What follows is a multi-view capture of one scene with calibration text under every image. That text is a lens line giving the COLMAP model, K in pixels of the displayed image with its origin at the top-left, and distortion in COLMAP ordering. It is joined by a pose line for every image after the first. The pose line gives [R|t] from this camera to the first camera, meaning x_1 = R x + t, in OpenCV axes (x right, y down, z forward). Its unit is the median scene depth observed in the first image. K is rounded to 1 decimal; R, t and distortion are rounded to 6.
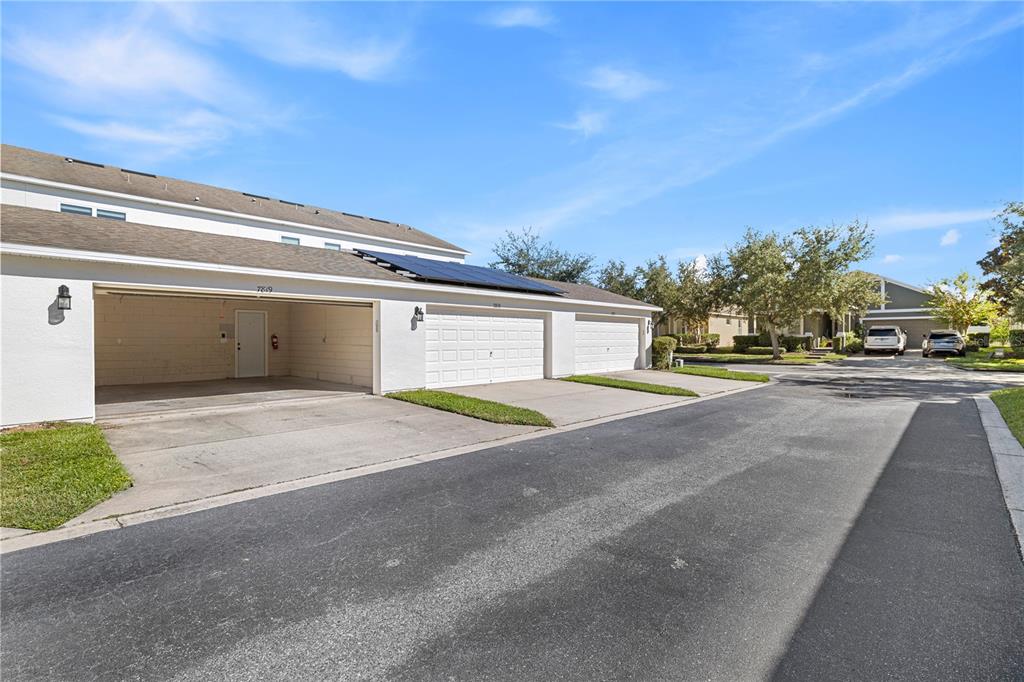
lens RADIAL K [[492.7, 0, 513.0], [0, 492.7, 341.4], [0, 0, 1]] dist [-0.001360, -0.000124]
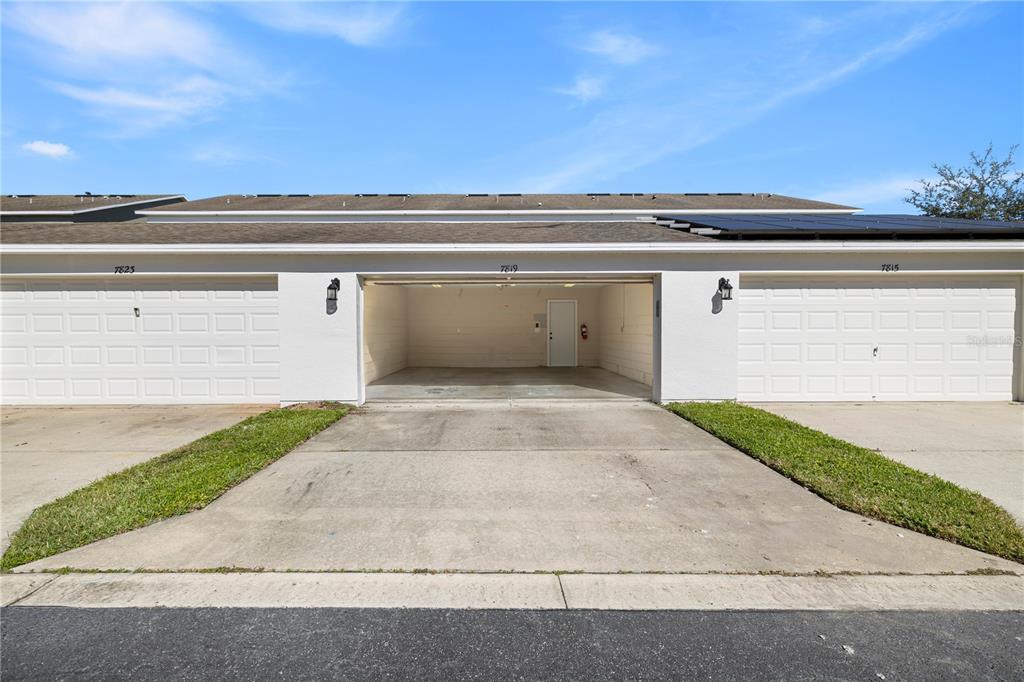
lens RADIAL K [[424.3, 0, 511.1], [0, 424.3, 342.5], [0, 0, 1]] dist [0.000735, 0.000566]
pose [[0.689146, 0.018160, -0.724395, 0.026708], [-0.001397, 0.999717, 0.023733, 0.003913], [0.724621, -0.015344, 0.688977, 0.391780]]
